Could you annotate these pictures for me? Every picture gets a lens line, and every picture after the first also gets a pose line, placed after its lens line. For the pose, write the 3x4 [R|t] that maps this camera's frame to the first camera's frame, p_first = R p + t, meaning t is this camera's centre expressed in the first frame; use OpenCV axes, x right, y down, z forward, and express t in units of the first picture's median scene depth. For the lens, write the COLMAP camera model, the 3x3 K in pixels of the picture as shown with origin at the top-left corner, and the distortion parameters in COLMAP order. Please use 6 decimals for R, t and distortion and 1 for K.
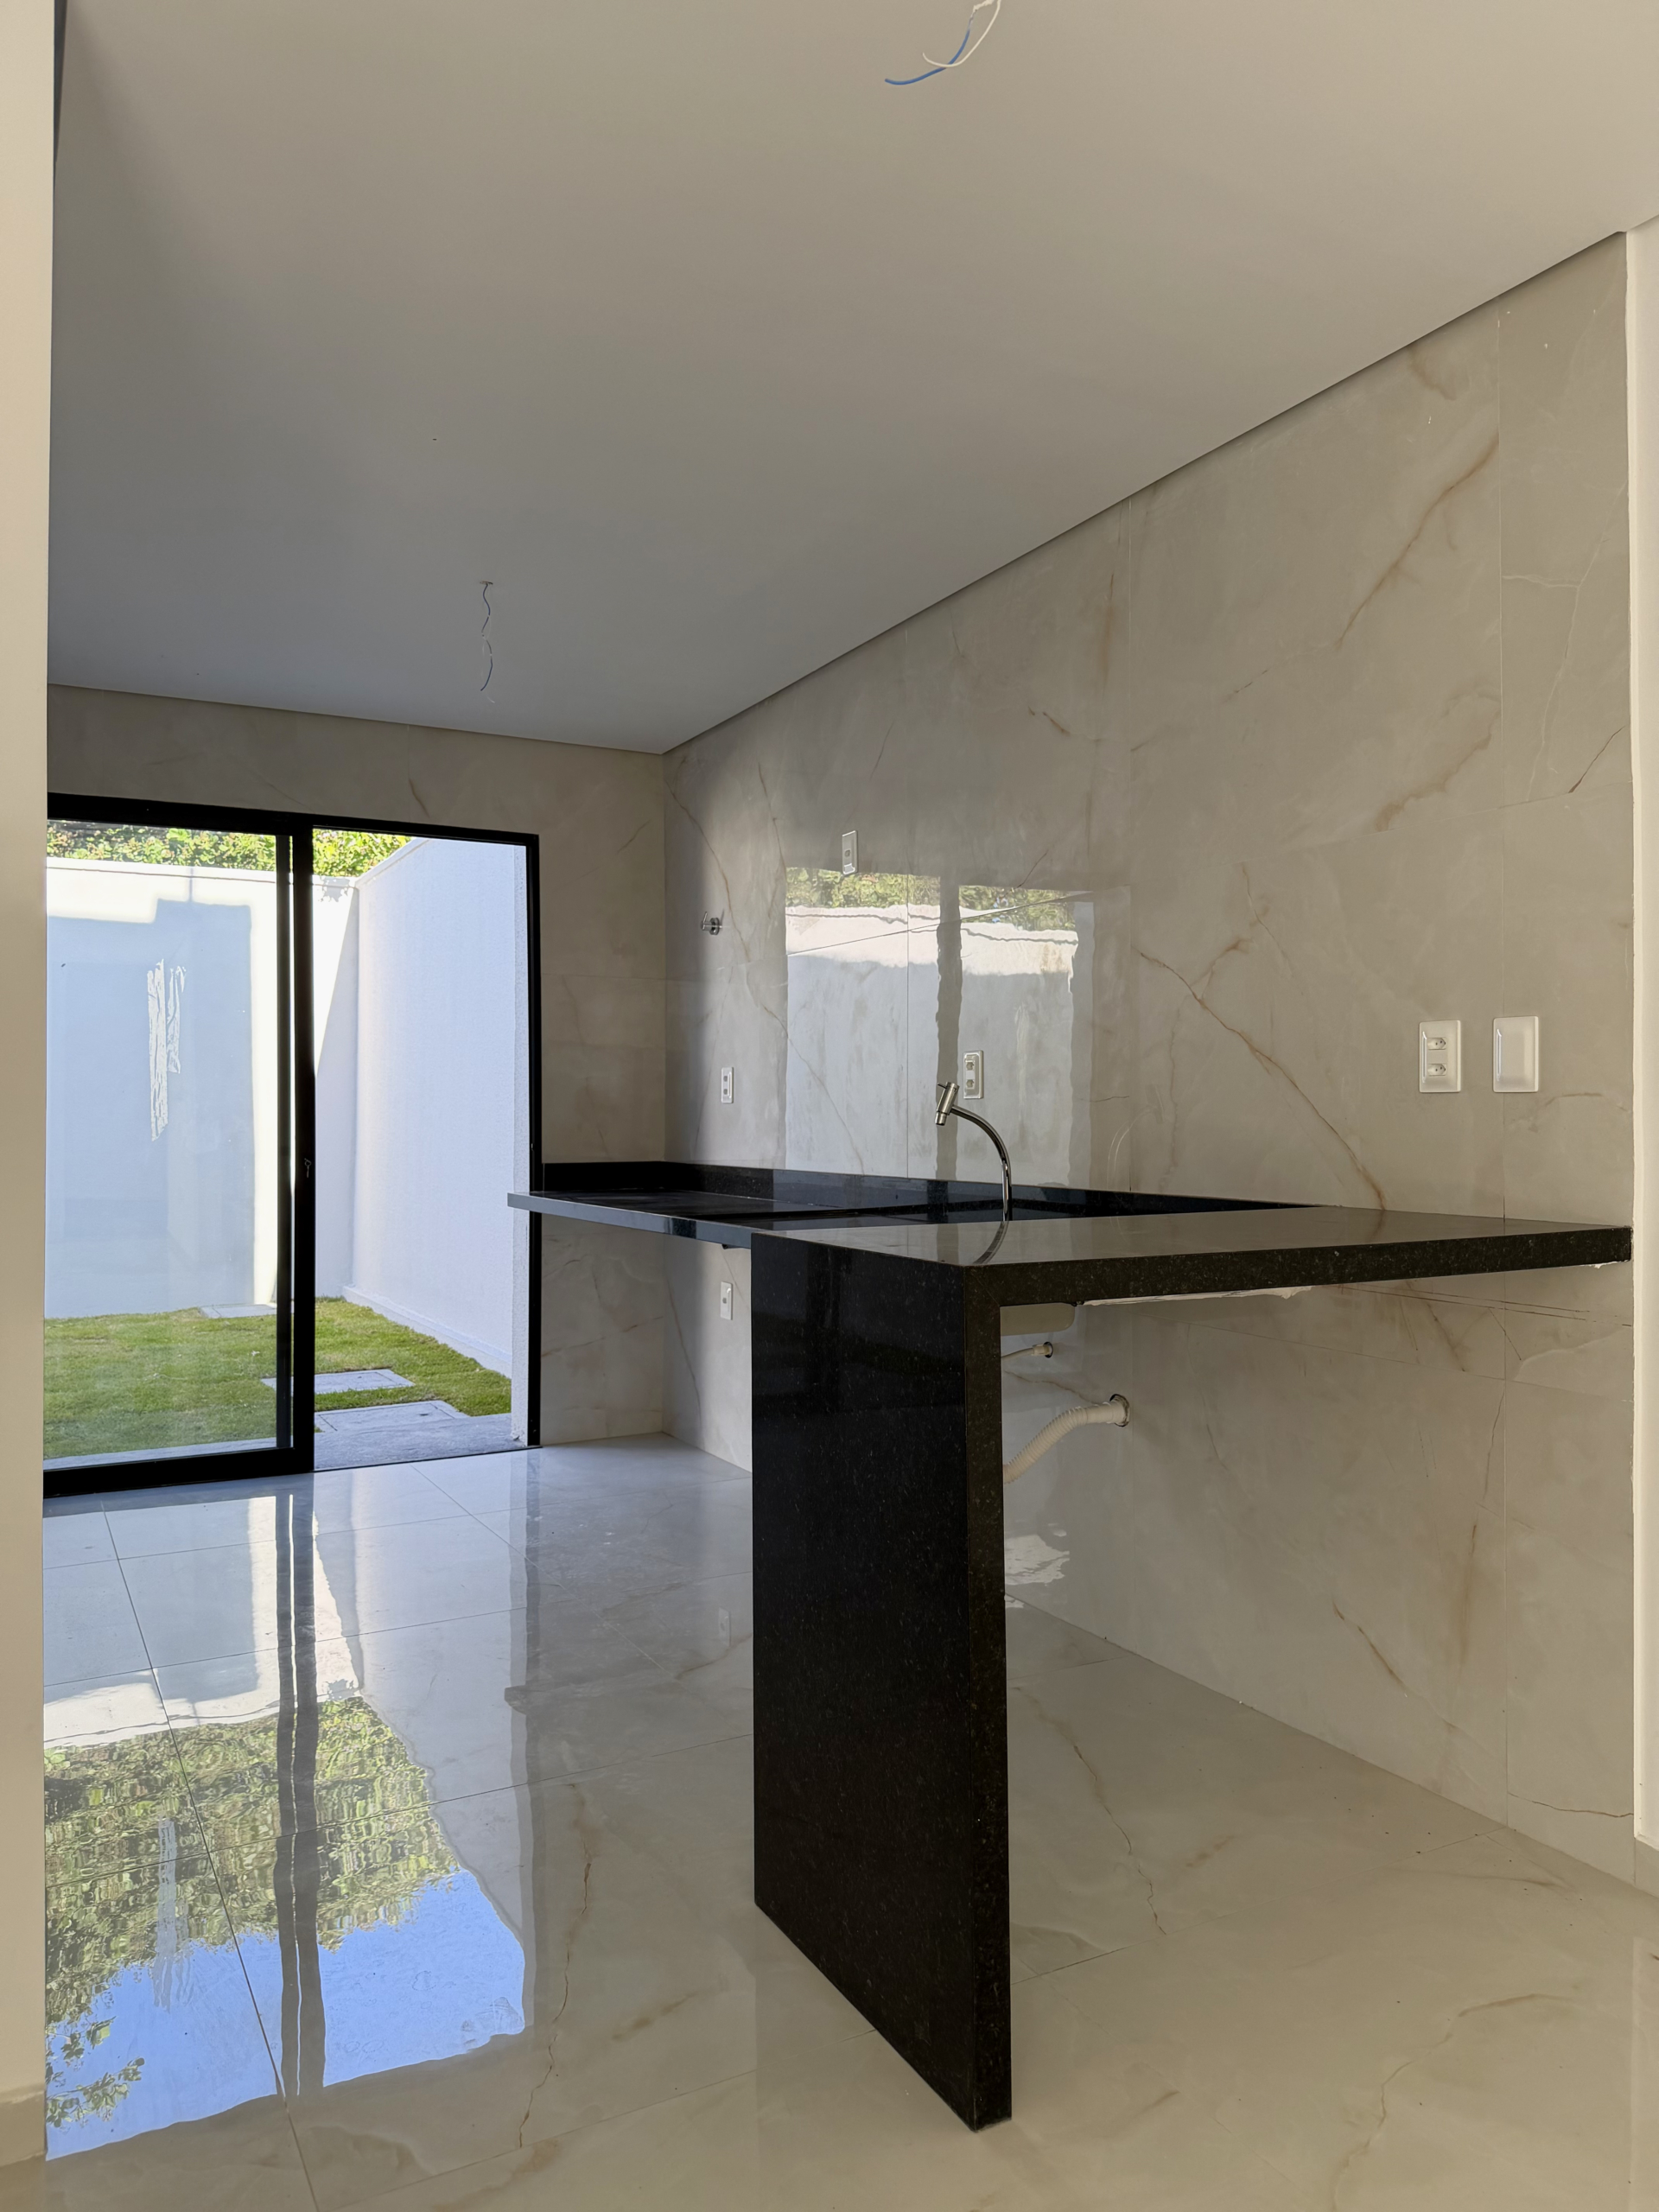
lens RADIAL K [[1551.4, 0, 829.7], [0, 1551.4, 1114.5], [0, 0, 1]] dist [0.030712, -0.001006]
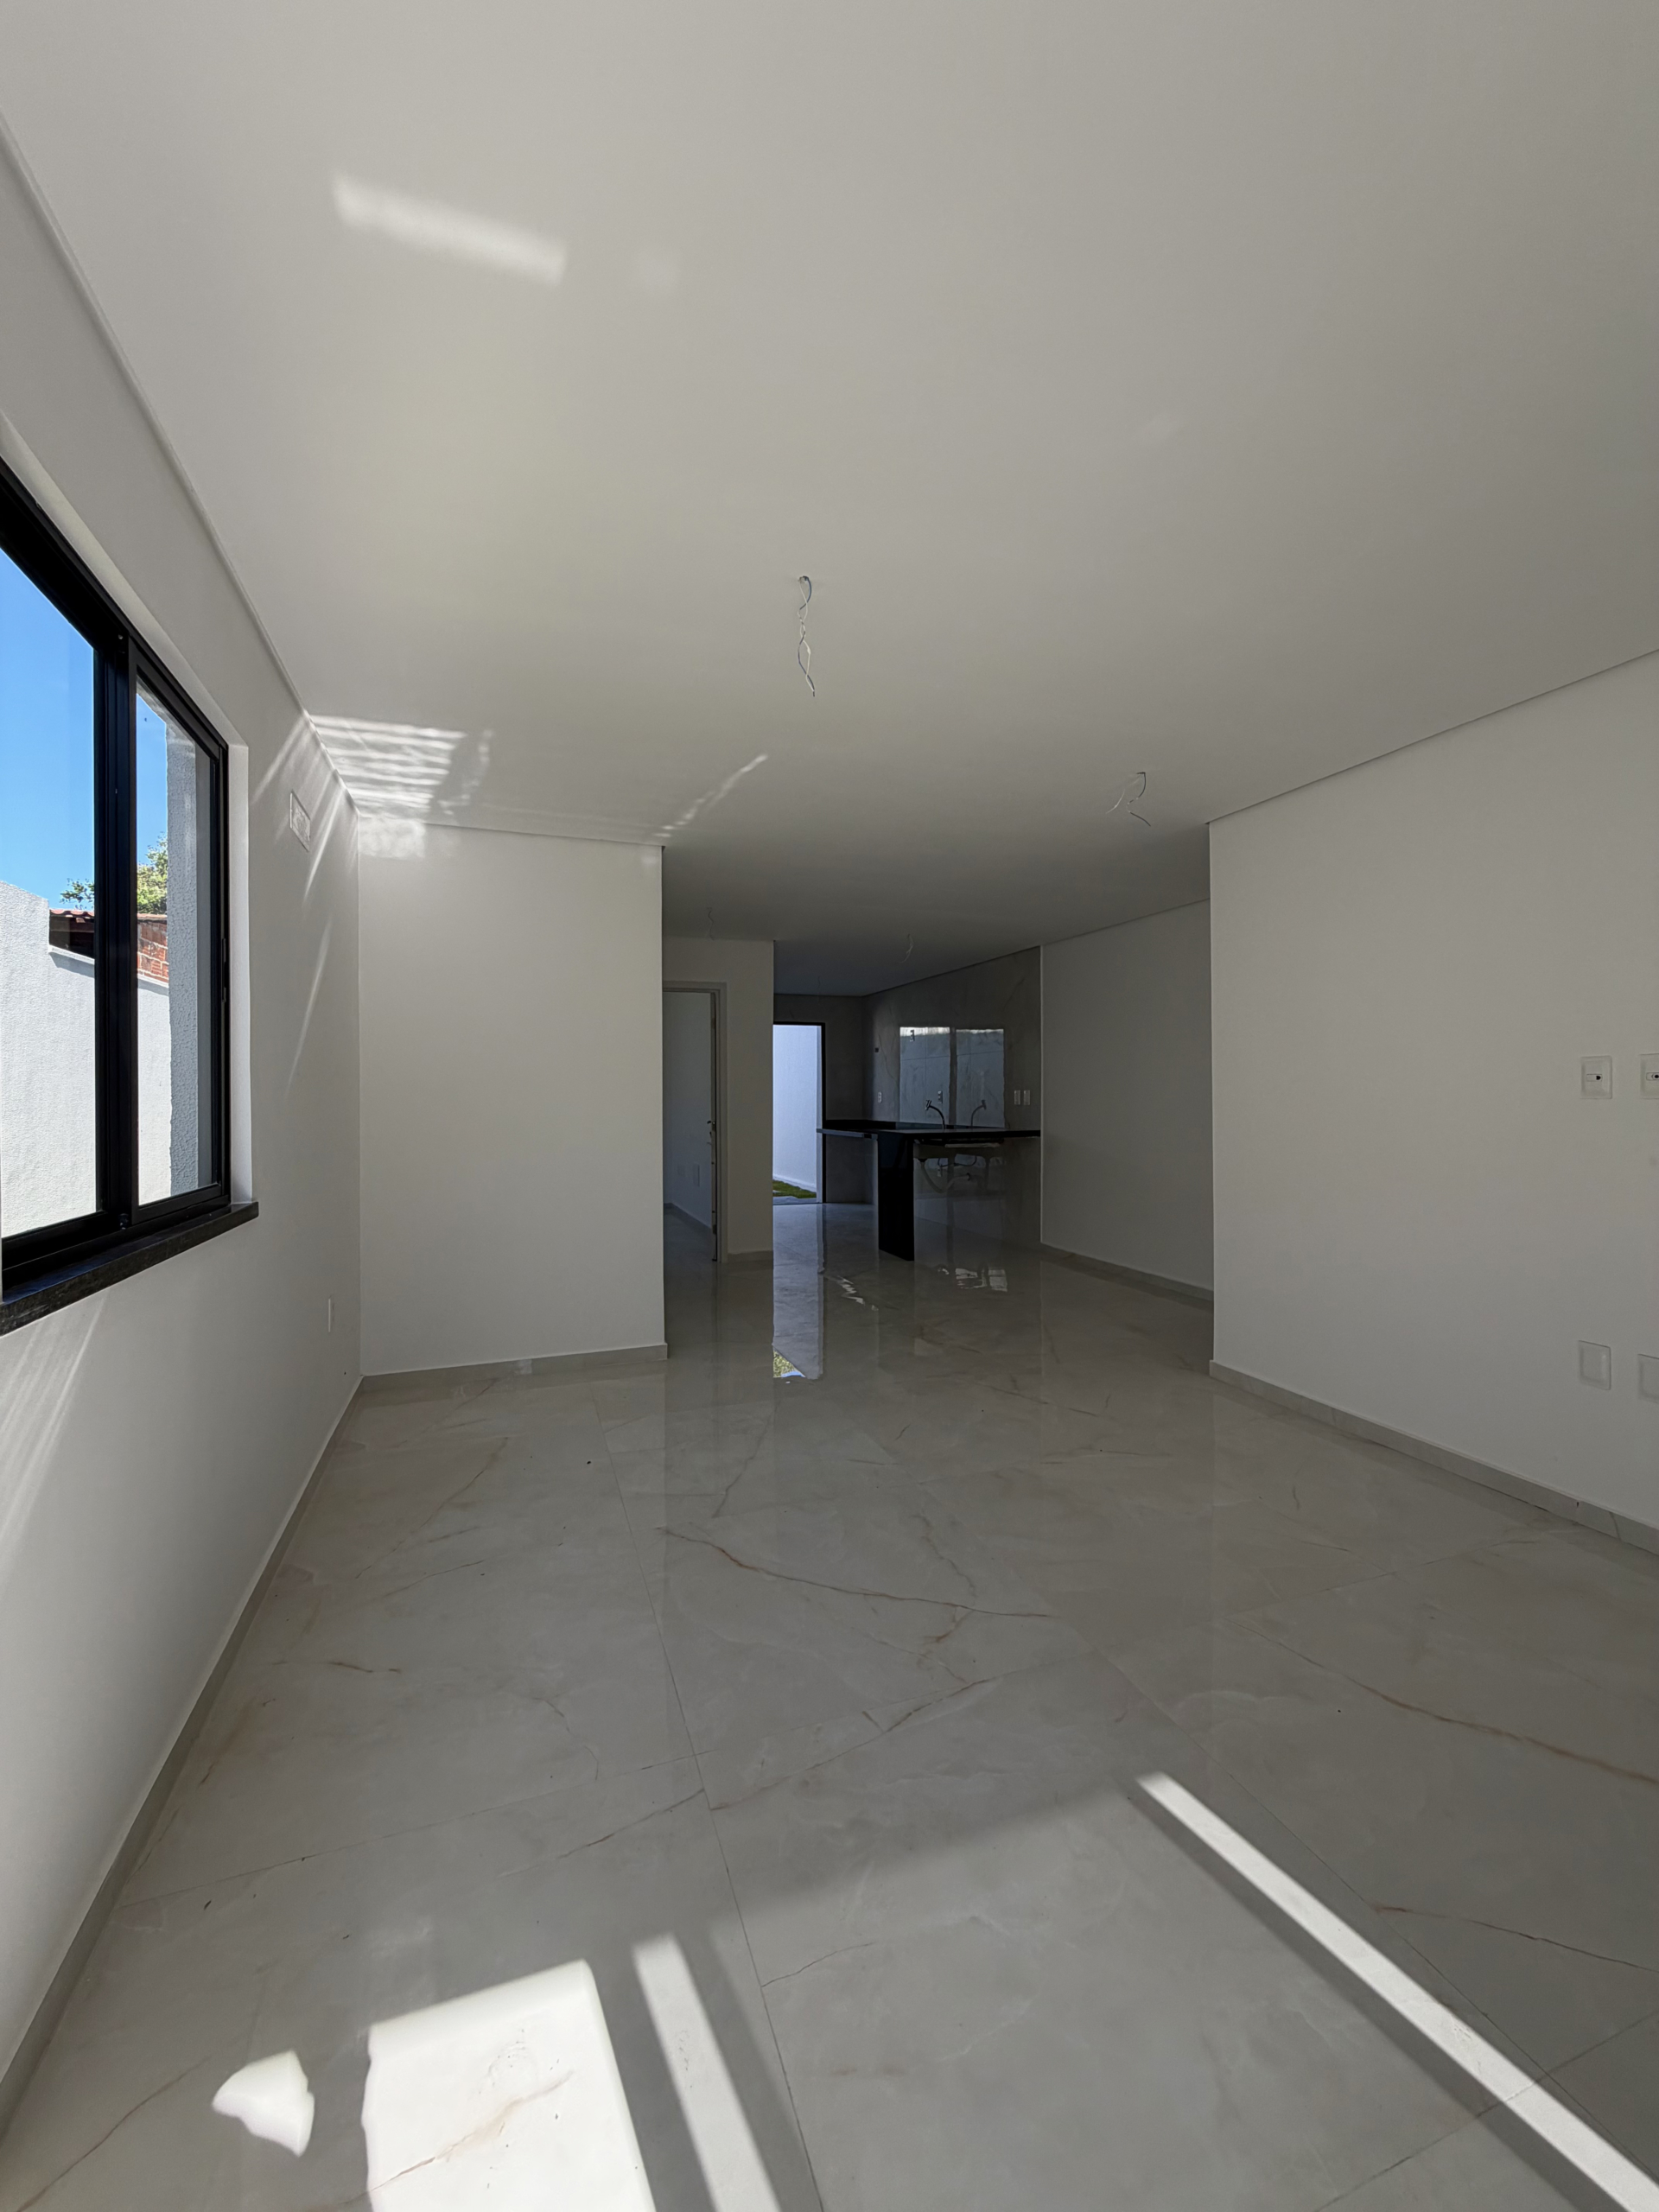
lens RADIAL K [[883.3, 0, 828.9], [0, 883.3, 1103.4], [0, 0, 1]] dist [0.001088, 0.000091]
pose [[0.990082, -0.003381, -0.140447, 0.110066], [0.004855, 0.999937, 0.010151, -0.028668], [0.140404, -0.010732, 0.990036, -1.091624]]
